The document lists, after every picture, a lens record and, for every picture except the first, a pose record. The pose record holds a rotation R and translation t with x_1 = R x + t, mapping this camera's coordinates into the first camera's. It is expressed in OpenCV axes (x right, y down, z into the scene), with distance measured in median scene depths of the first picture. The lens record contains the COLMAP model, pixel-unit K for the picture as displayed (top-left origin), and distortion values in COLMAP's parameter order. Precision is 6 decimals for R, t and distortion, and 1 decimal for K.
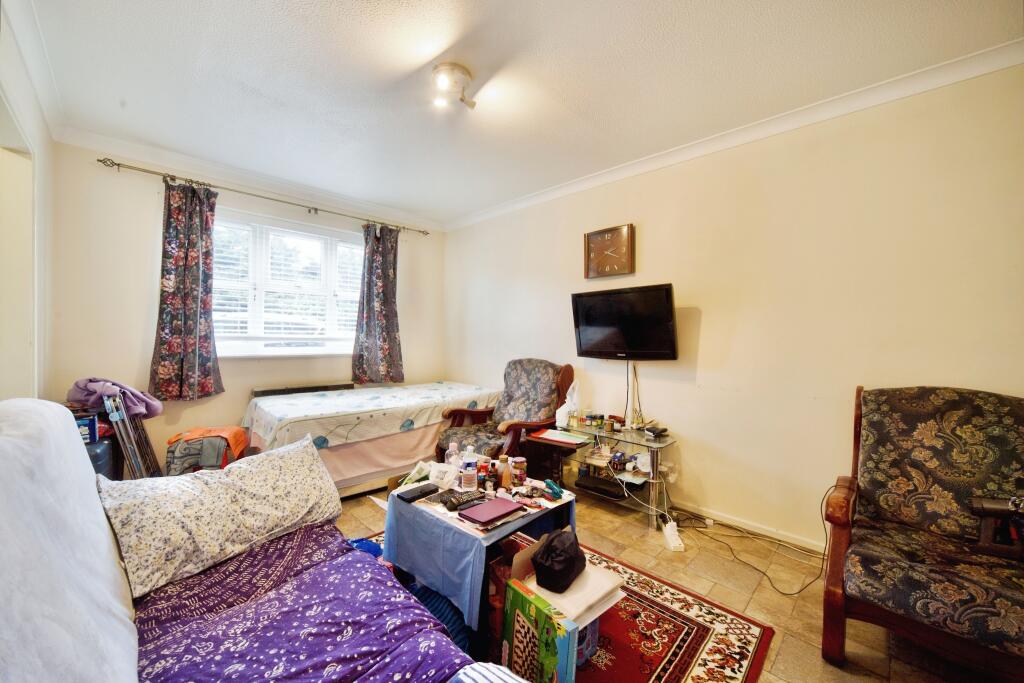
lens RADIAL K [[445.5, 0, 464.6], [0, 445.5, 345.4], [0, 0, 1]] dist [-0.013994, 0.002420]
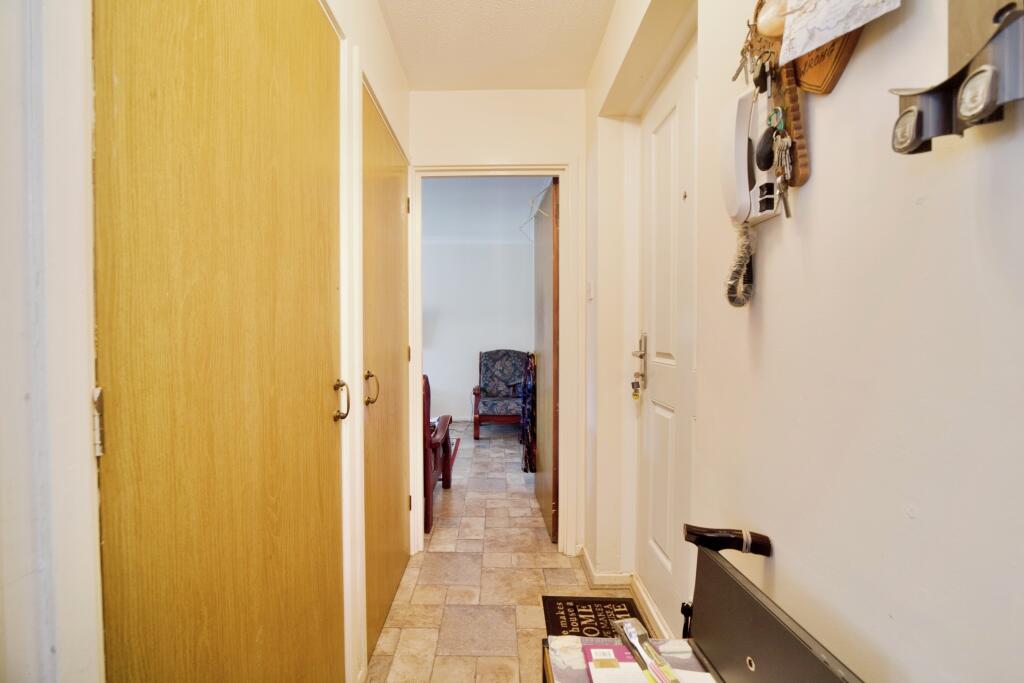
lens RADIAL K [[445.5, 0, 515.2], [0, 445.5, 342.4], [0, 0, 1]] dist [-0.013994, 0.002420]
pose [[0.686523, -0.029996, 0.726489, -1.046804], [0.022702, 0.999546, 0.019818, -0.007496], [-0.726754, 0.002887, 0.686892, -1.146977]]
